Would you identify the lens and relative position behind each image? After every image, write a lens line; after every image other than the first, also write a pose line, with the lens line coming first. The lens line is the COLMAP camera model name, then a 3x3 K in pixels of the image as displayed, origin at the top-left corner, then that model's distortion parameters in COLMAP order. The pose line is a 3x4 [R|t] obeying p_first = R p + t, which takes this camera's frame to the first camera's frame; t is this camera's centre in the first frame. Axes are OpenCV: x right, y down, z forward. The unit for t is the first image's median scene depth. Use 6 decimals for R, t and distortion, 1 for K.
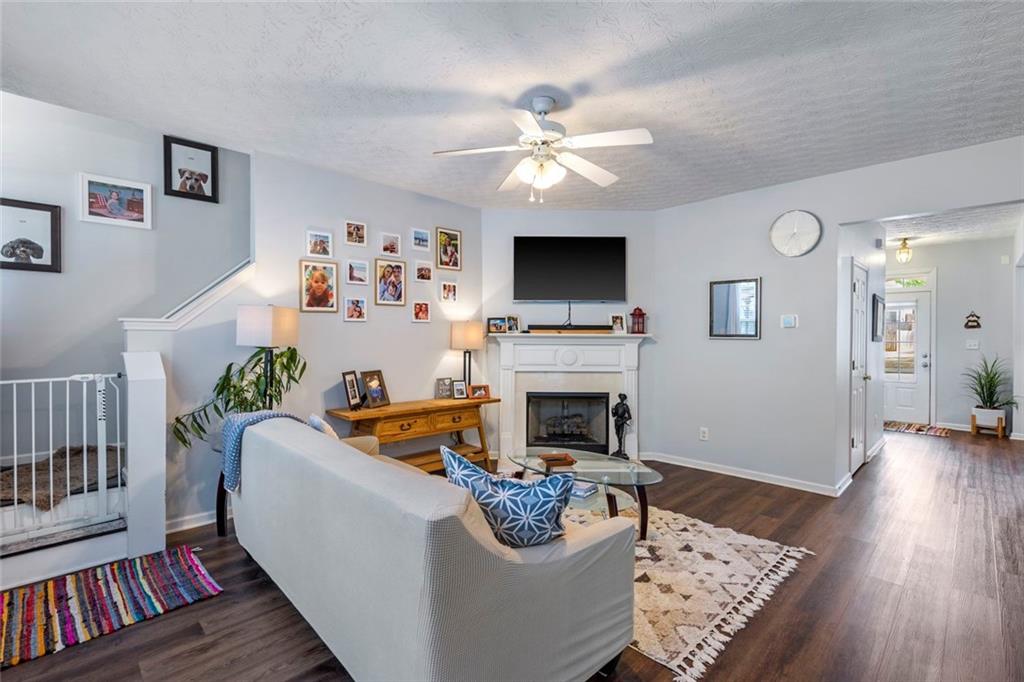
lens RADIAL K [[468.0, 0, 510.7], [0, 468.0, 338.6], [0, 0, 1]] dist [-0.001172, 0.000975]
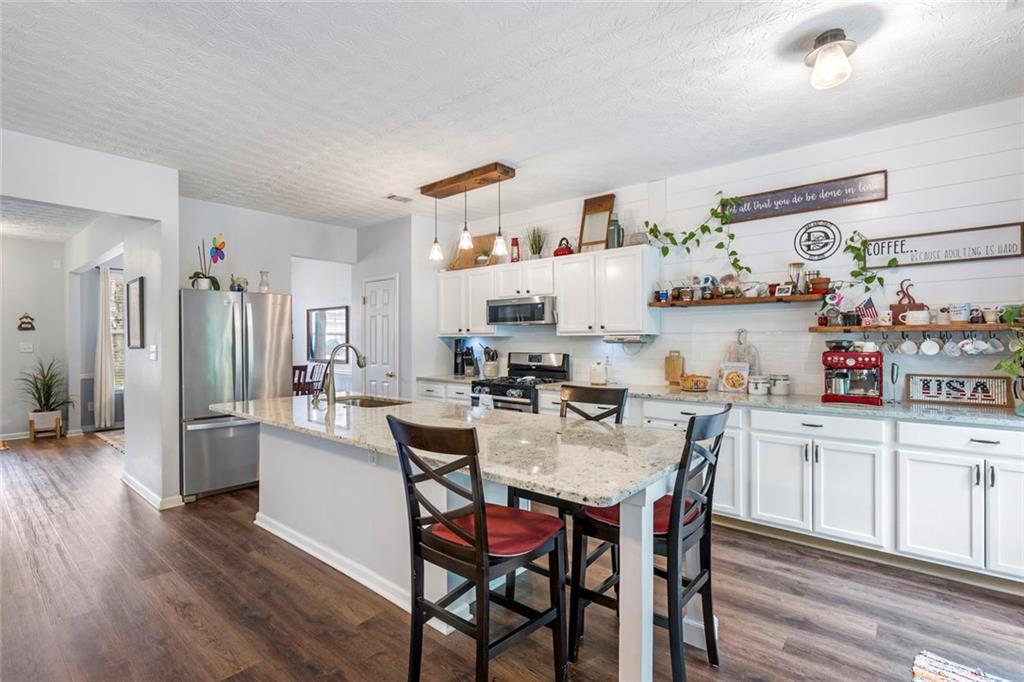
lens RADIAL K [[478.0, 0, 500.7], [0, 478.0, 340.2], [0, 0, 1]] dist [-0.003193, 0.000895]
pose [[-0.075961, -0.006190, 0.997092, -0.091673], [0.008470, 0.999941, 0.006853, -0.000702], [-0.997075, 0.008966, -0.075904, 0.165131]]
